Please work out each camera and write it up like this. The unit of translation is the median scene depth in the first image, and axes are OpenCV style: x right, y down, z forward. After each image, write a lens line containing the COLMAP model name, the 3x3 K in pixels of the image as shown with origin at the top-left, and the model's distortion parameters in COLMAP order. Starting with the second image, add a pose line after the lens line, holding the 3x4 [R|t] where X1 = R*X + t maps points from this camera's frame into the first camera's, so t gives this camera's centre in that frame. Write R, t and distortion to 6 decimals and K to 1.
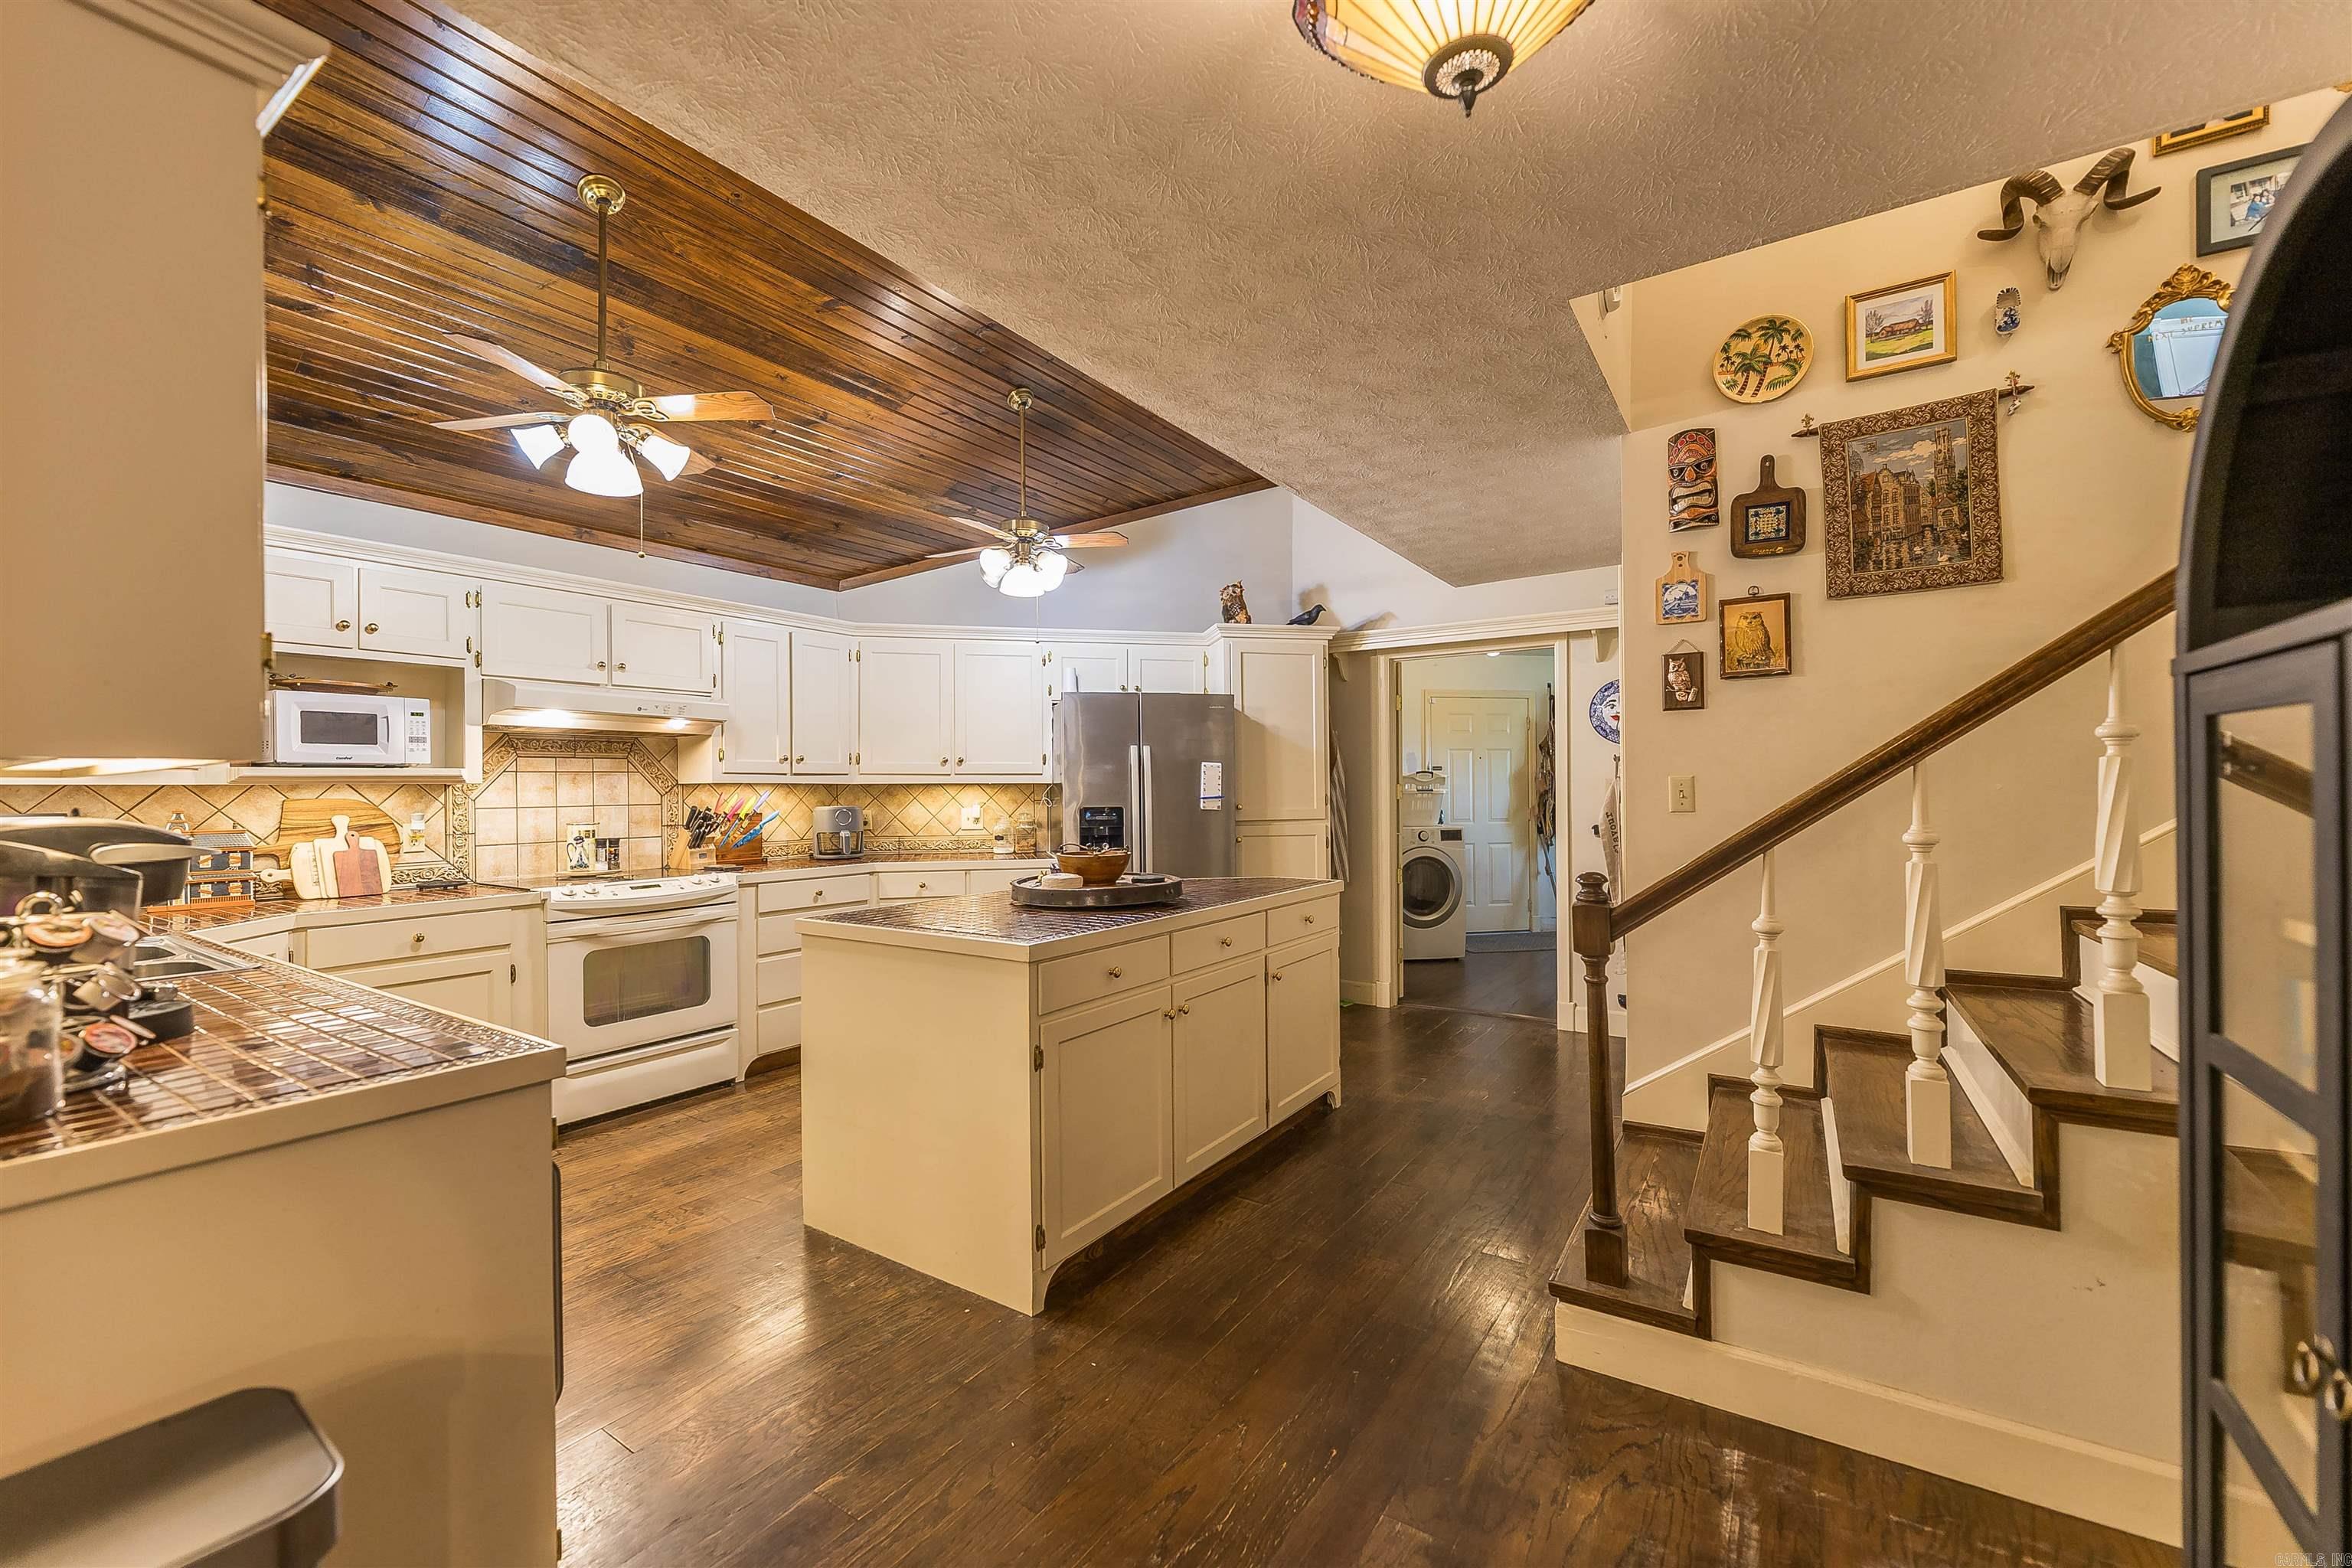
lens RADIAL K [[946.3, 0, 1170.0], [0, 946.3, 785.0], [0, 0, 1]] dist [-0.003388, 0.001535]
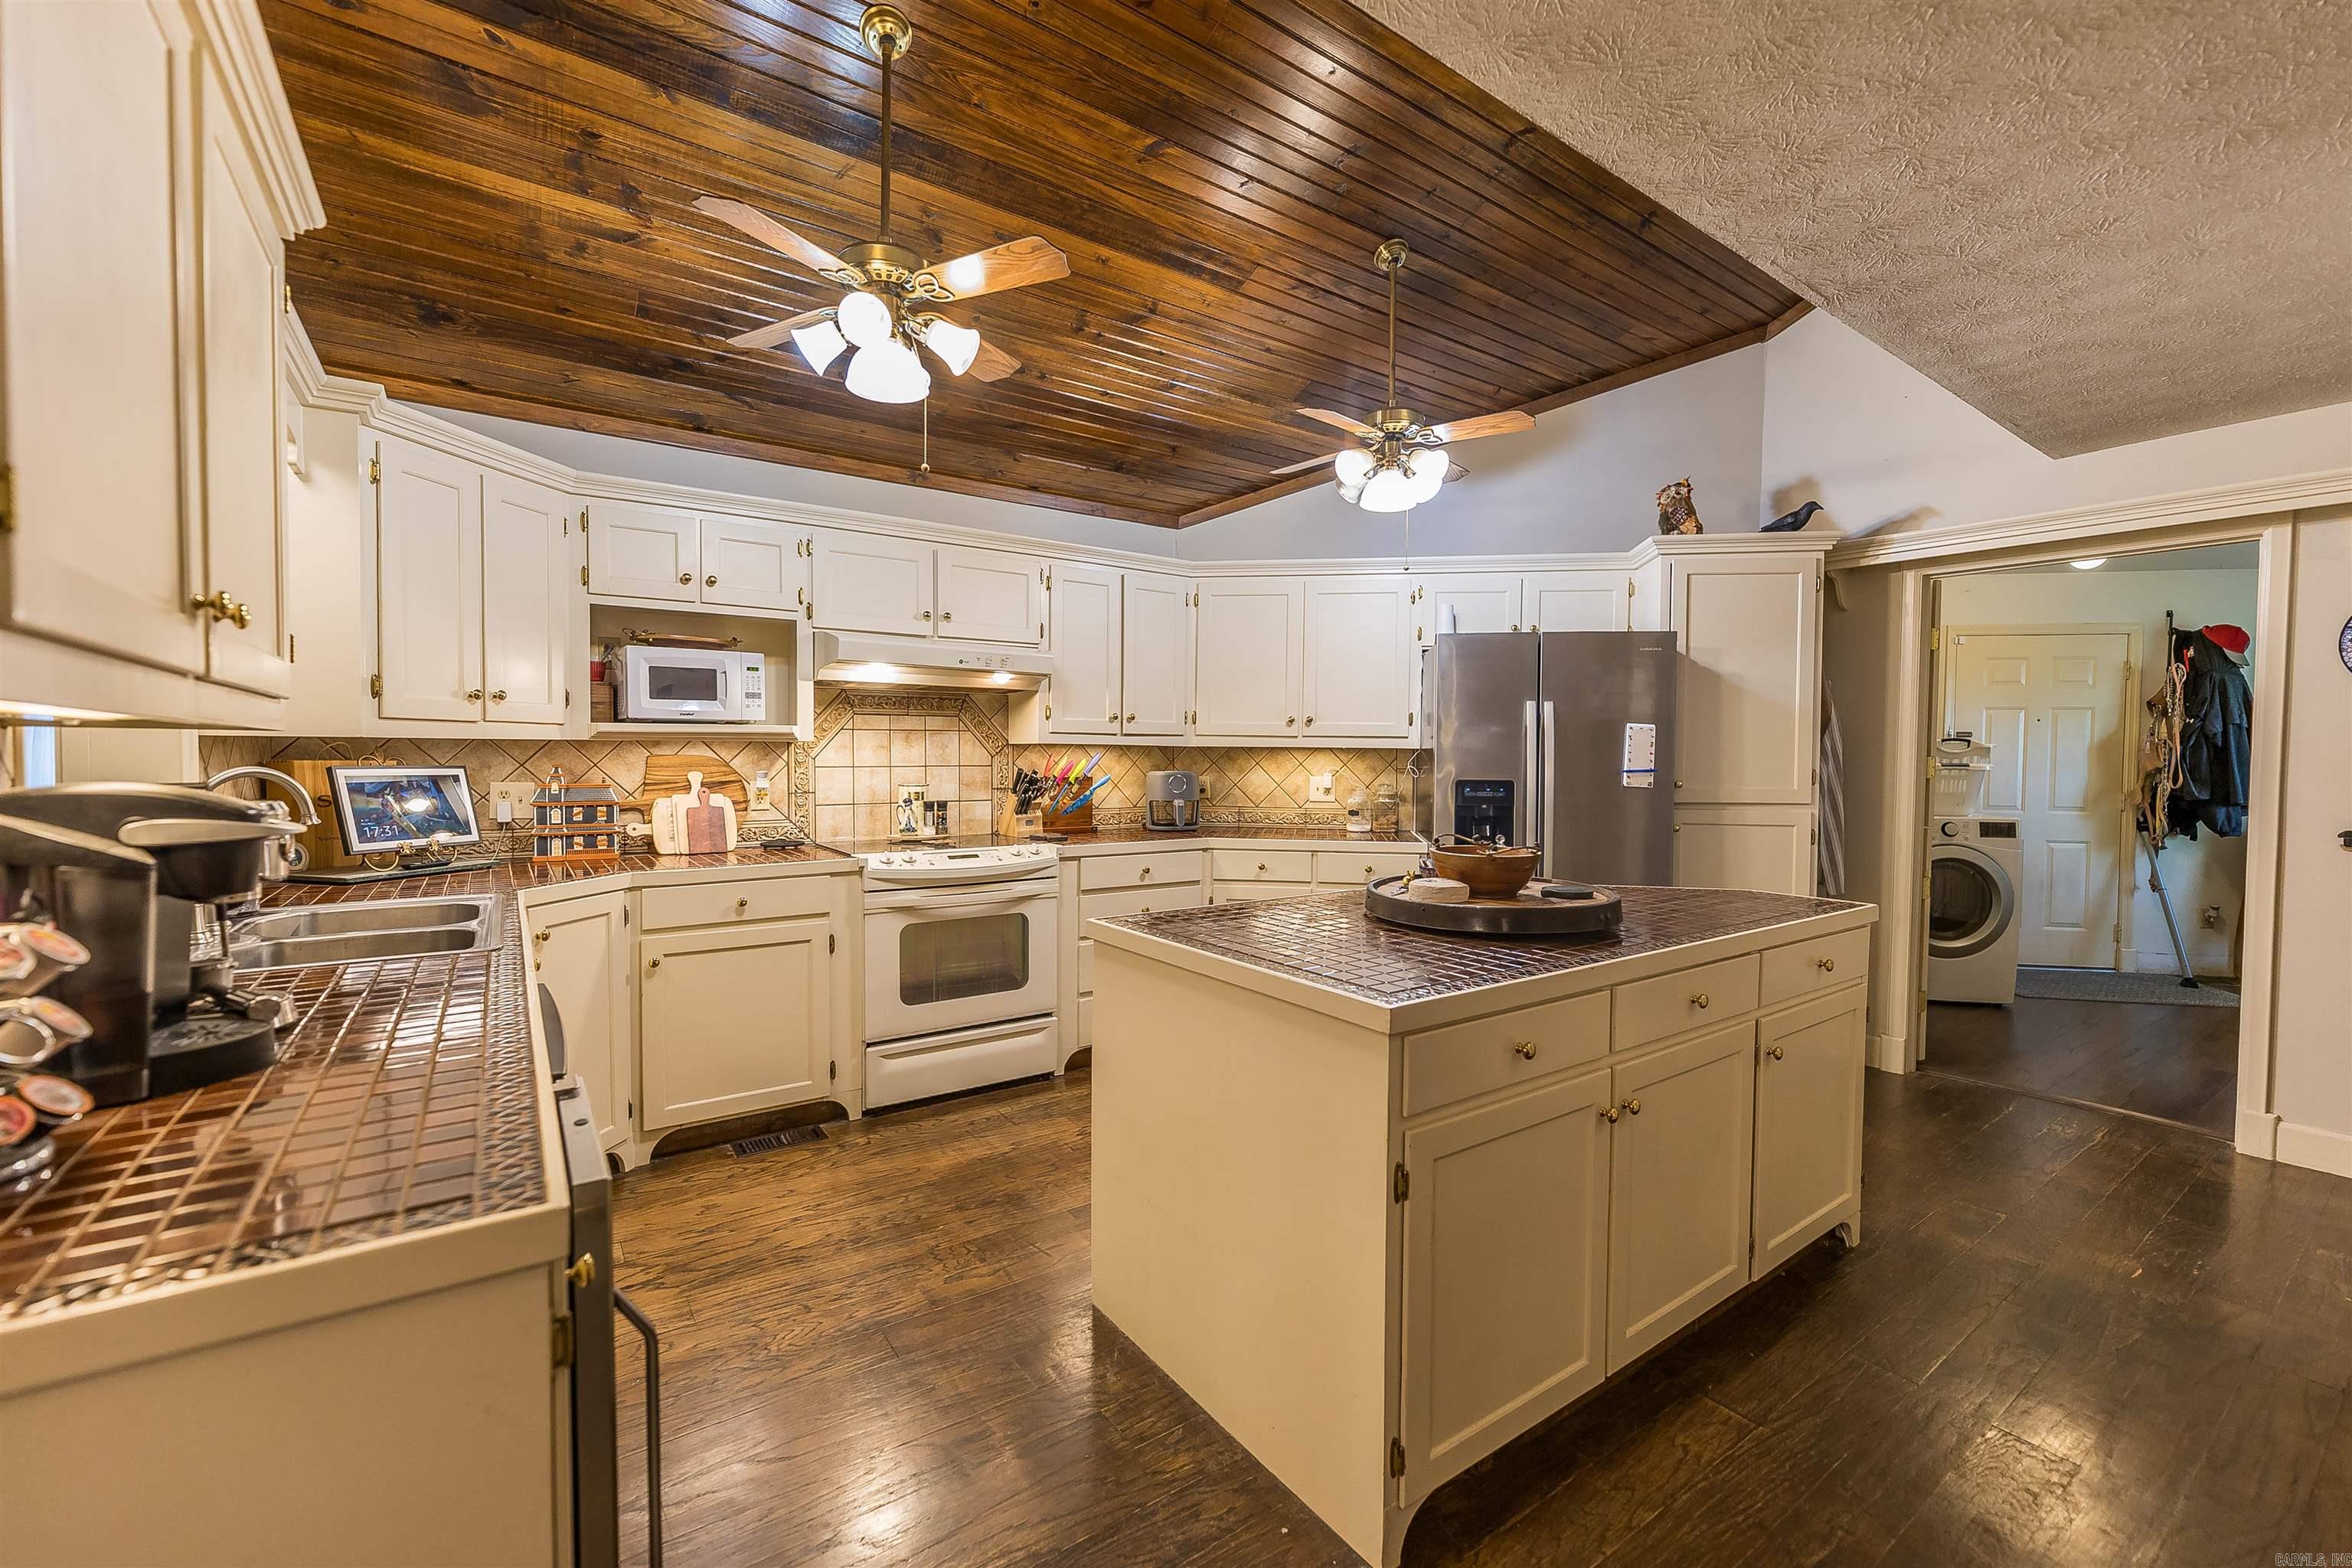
lens RADIAL K [[946.3, 0, 1174.2], [0, 946.3, 782.8], [0, 0, 1]] dist [-0.003388, 0.001535]
pose [[0.932241, 0.026569, -0.360861, -0.034738], [-0.013324, 0.999145, 0.039144, -0.001925], [0.361592, -0.031683, 0.931798, 0.212295]]
